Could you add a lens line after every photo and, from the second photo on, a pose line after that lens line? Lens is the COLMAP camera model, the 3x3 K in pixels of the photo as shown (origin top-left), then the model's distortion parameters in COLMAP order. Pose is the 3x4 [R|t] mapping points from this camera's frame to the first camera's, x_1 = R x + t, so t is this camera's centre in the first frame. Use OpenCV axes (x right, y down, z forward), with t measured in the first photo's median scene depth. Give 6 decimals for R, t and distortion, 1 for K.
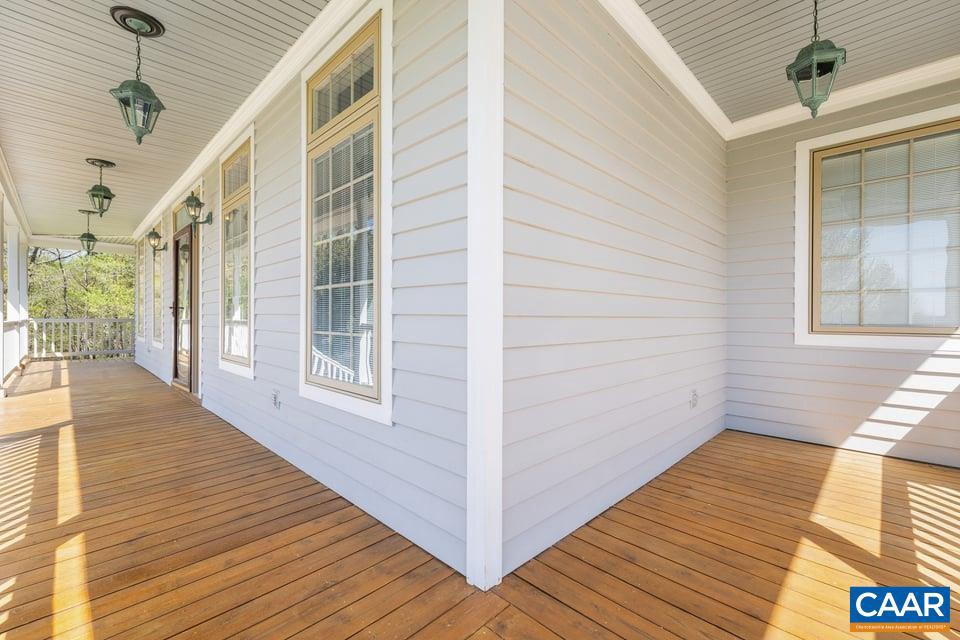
lens RADIAL K [[406.6, 0, 482.2], [0, 406.6, 317.3], [0, 0, 1]] dist [0.001724, 0.000208]
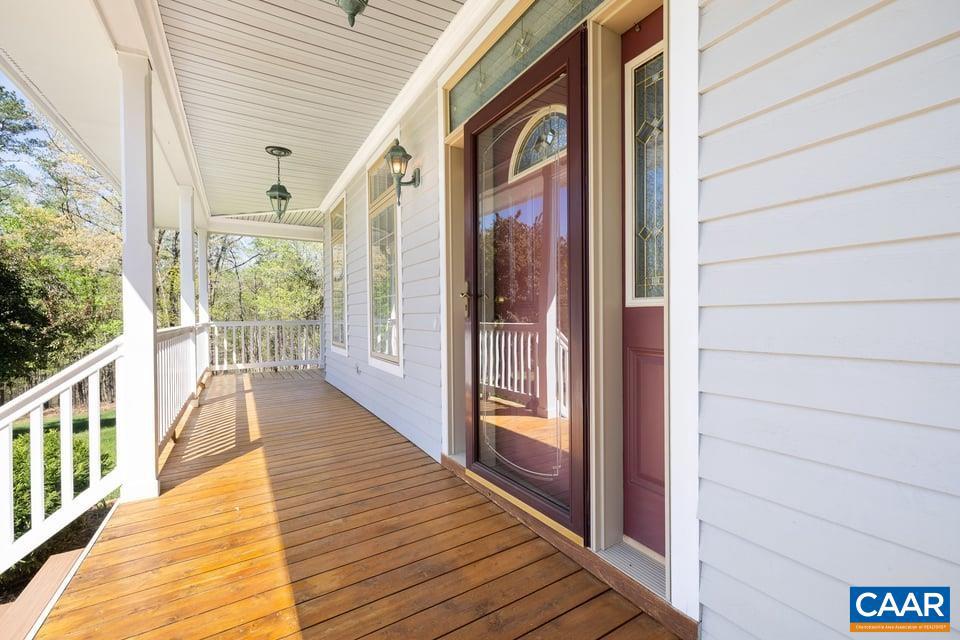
lens RADIAL K [[406.6, 0, 482.2], [0, 406.6, 317.3], [0, 0, 1]] dist [0.001724, 0.000208]
pose [[0.966774, -0.011975, -0.255353, -0.975054], [0.012978, 0.999913, 0.002240, -0.001917], [0.255304, -0.005480, 0.966845, 0.908611]]
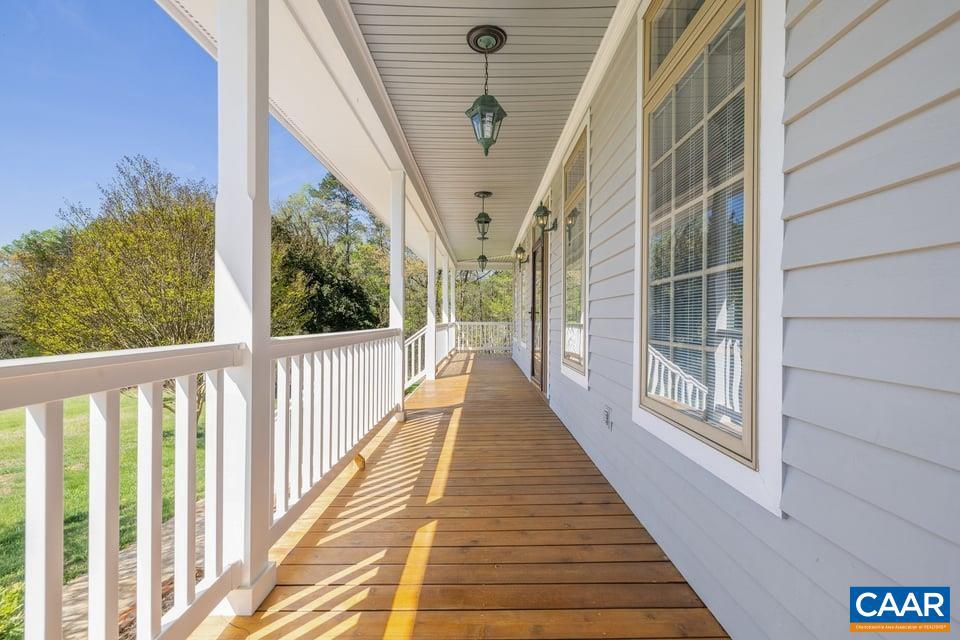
lens RADIAL K [[416.5, 0, 484.5], [0, 416.5, 322.8], [0, 0, 1]] dist [0.012688, 0.000038]
pose [[0.699865, 0.004332, -0.714262, -0.055225], [-0.001294, 0.999988, 0.004797, -0.001386], [0.714274, -0.002433, 0.699862, 0.175160]]
